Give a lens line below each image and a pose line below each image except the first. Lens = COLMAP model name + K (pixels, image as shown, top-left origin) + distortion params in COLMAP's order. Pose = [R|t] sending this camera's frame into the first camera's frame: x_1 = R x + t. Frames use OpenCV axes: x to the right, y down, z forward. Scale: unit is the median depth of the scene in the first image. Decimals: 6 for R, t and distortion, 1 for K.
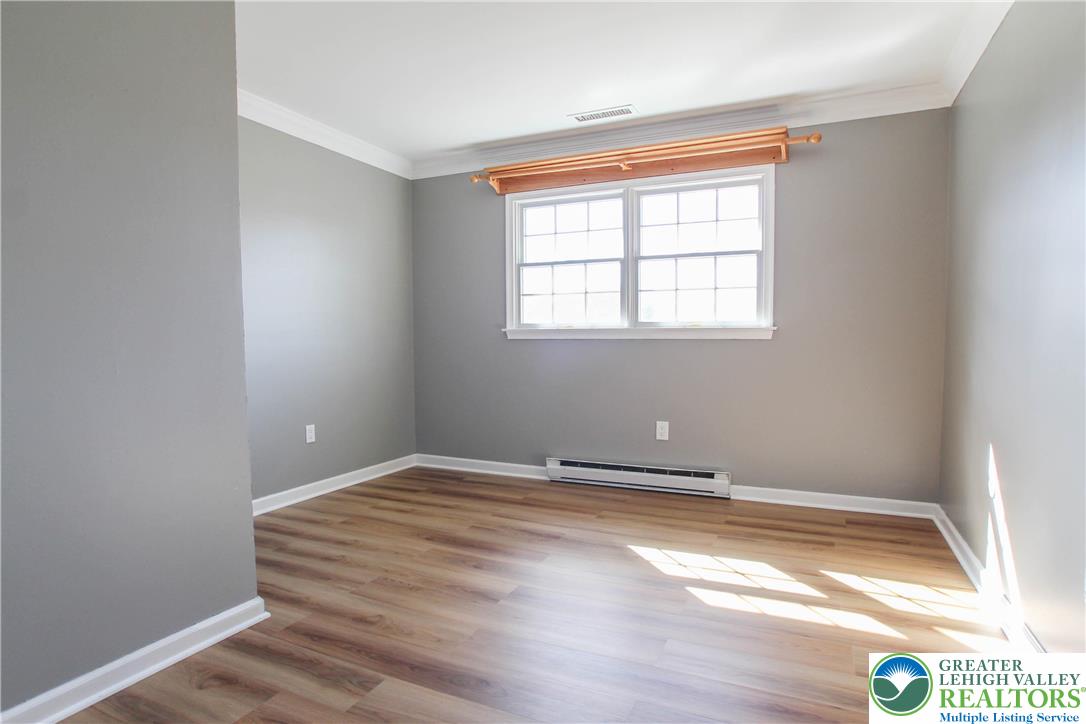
lens RADIAL K [[559.5, 0, 541.6], [0, 559.5, 360.7], [0, 0, 1]] dist [0.002876, 0.002956]
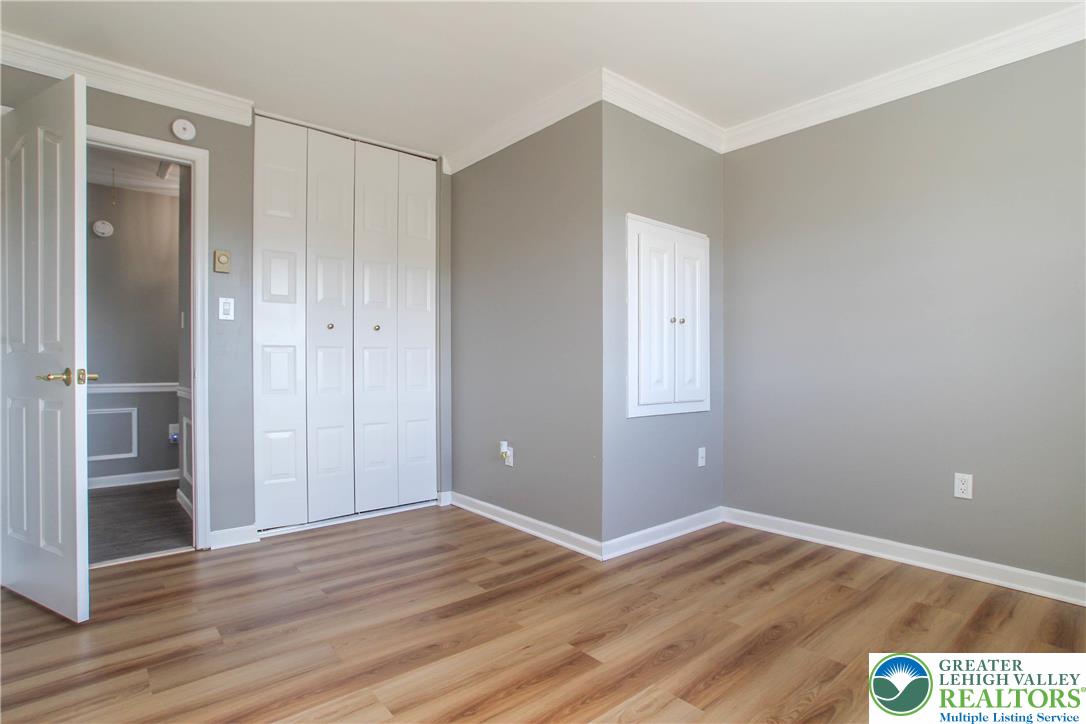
lens RADIAL K [[559.5, 0, 538.1], [0, 559.5, 364.2], [0, 0, 1]] dist [0.002876, 0.002956]
pose [[-0.406202, -0.004588, -0.913772, 0.648606], [-0.033044, 0.999407, 0.009671, -0.019999], [0.913186, 0.034123, -0.406113, 1.110202]]
